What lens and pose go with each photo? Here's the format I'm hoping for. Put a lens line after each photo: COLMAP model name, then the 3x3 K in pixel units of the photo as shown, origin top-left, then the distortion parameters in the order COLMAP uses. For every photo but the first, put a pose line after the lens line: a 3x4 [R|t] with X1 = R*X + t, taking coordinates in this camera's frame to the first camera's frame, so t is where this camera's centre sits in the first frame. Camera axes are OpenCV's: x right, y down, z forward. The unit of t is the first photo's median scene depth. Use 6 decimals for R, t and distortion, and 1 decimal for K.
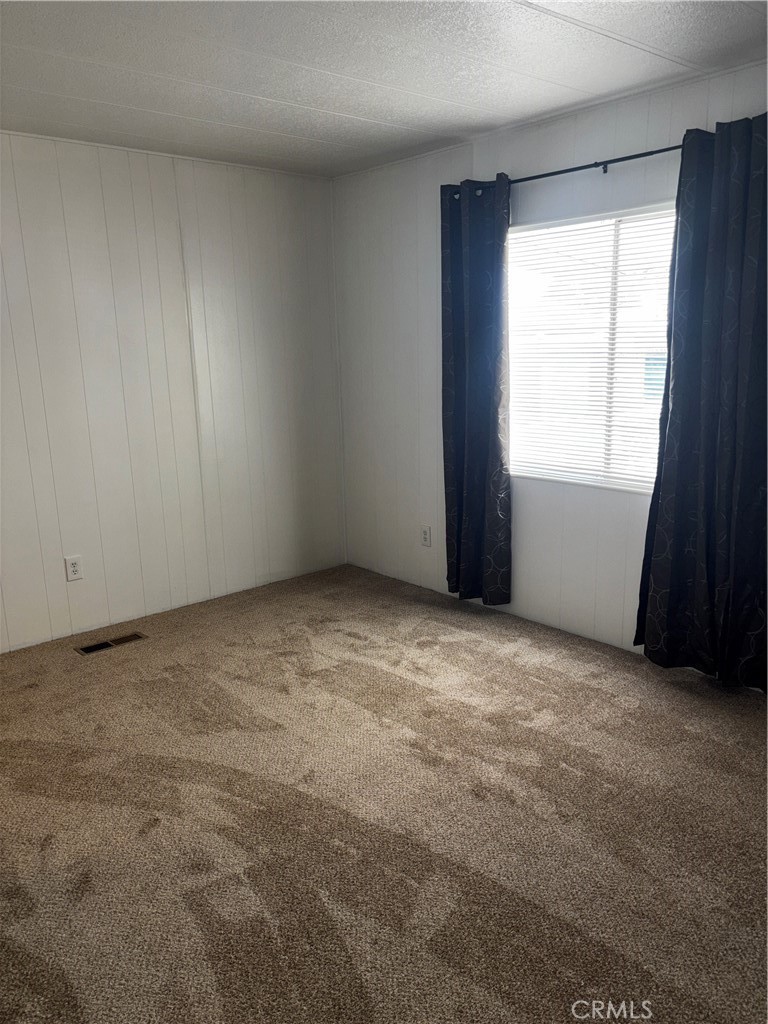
lens RADIAL K [[776.4, 0, 390.3], [0, 776.4, 514.8], [0, 0, 1]] dist [0.087770, -0.134590]
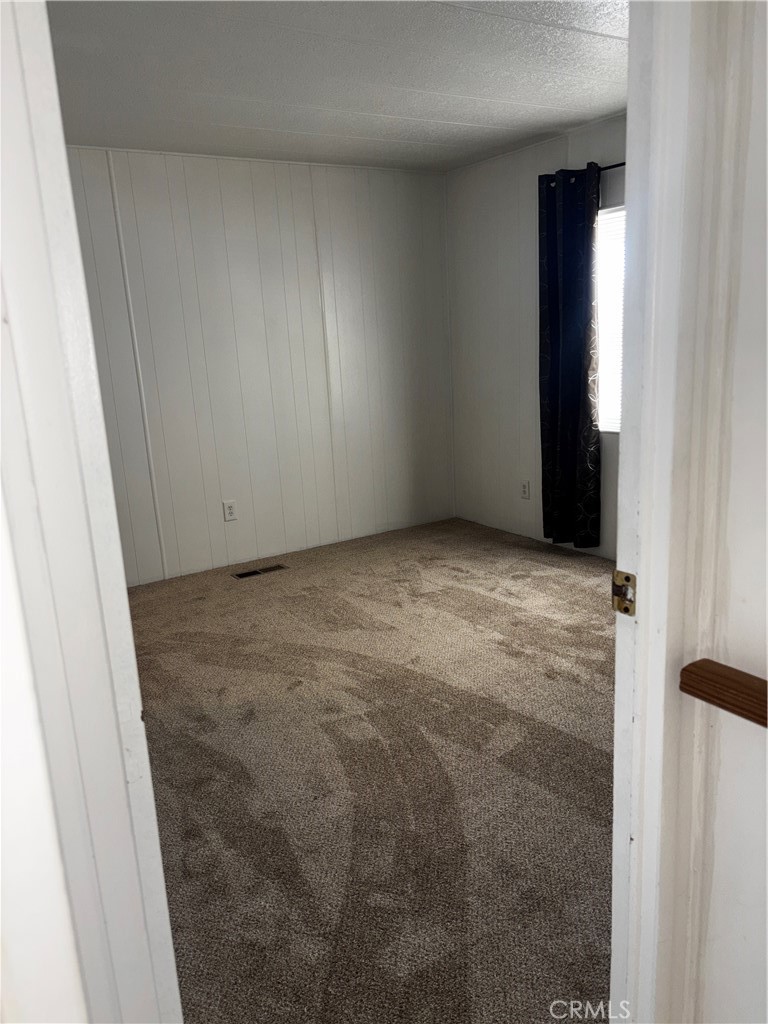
lens RADIAL K [[776.4, 0, 390.3], [0, 776.4, 514.8], [0, 0, 1]] dist [0.087770, -0.134590]
pose [[0.987735, 0.009426, -0.155857, 0.039420], [-0.006360, 0.999777, 0.020158, 0.057591], [0.156012, -0.018920, 0.987574, -0.192467]]
